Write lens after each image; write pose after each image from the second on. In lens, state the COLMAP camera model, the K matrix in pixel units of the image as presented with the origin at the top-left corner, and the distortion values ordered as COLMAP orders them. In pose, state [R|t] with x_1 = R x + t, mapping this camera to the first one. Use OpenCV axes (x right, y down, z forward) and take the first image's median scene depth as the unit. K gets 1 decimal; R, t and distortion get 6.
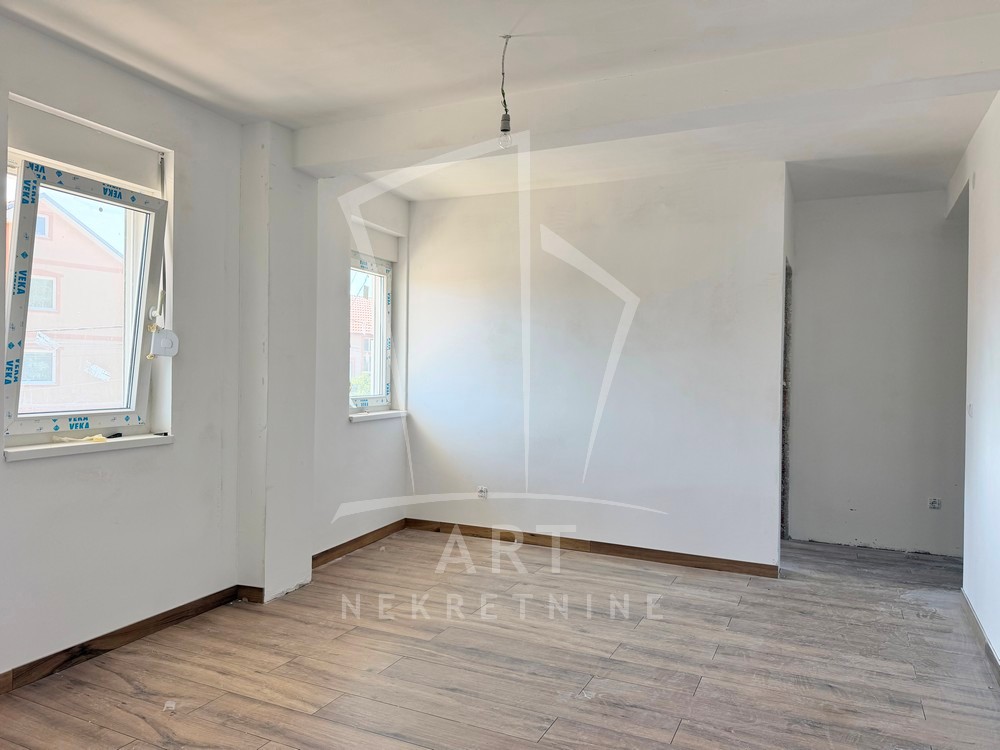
lens RADIAL K [[702.6, 0, 500.0], [0, 702.6, 375.0], [0, 0, 1]] dist [0.000247, -0.000927]
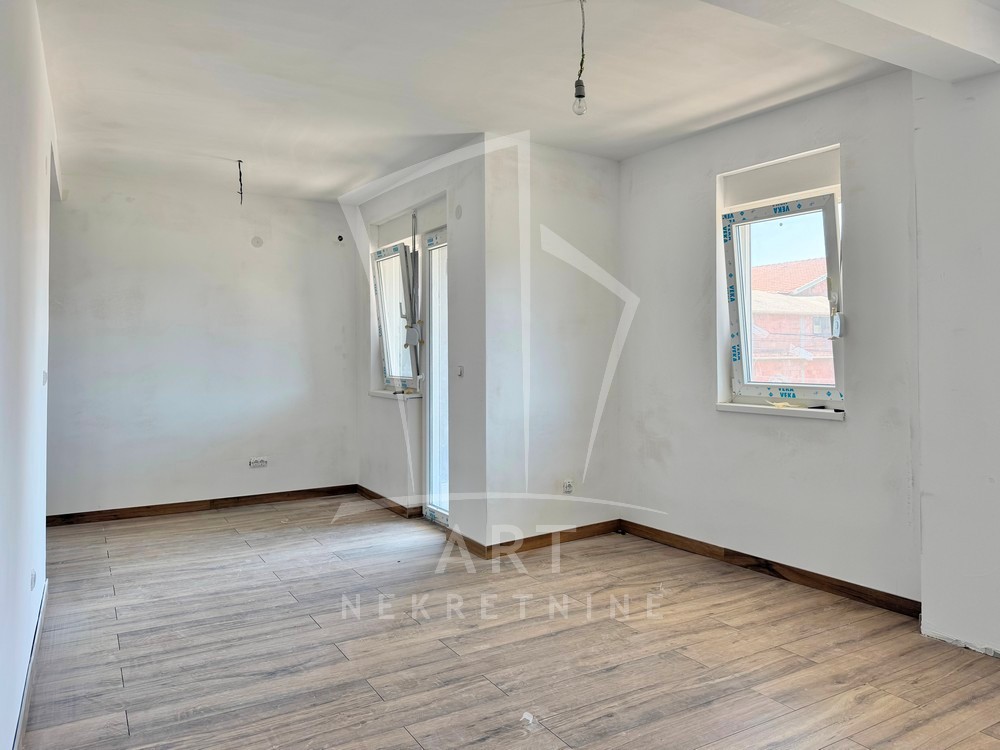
lens RADIAL K [[724.3, 0, 500.3], [0, 724.3, 342.0], [0, 0, 1]] dist [-0.000743, -0.000542]
pose [[-0.559854, -0.025952, -0.828185, 0.797323], [-0.010965, 0.999654, -0.023913, 0.013218], [0.828519, -0.004307, -0.559945, 1.320070]]
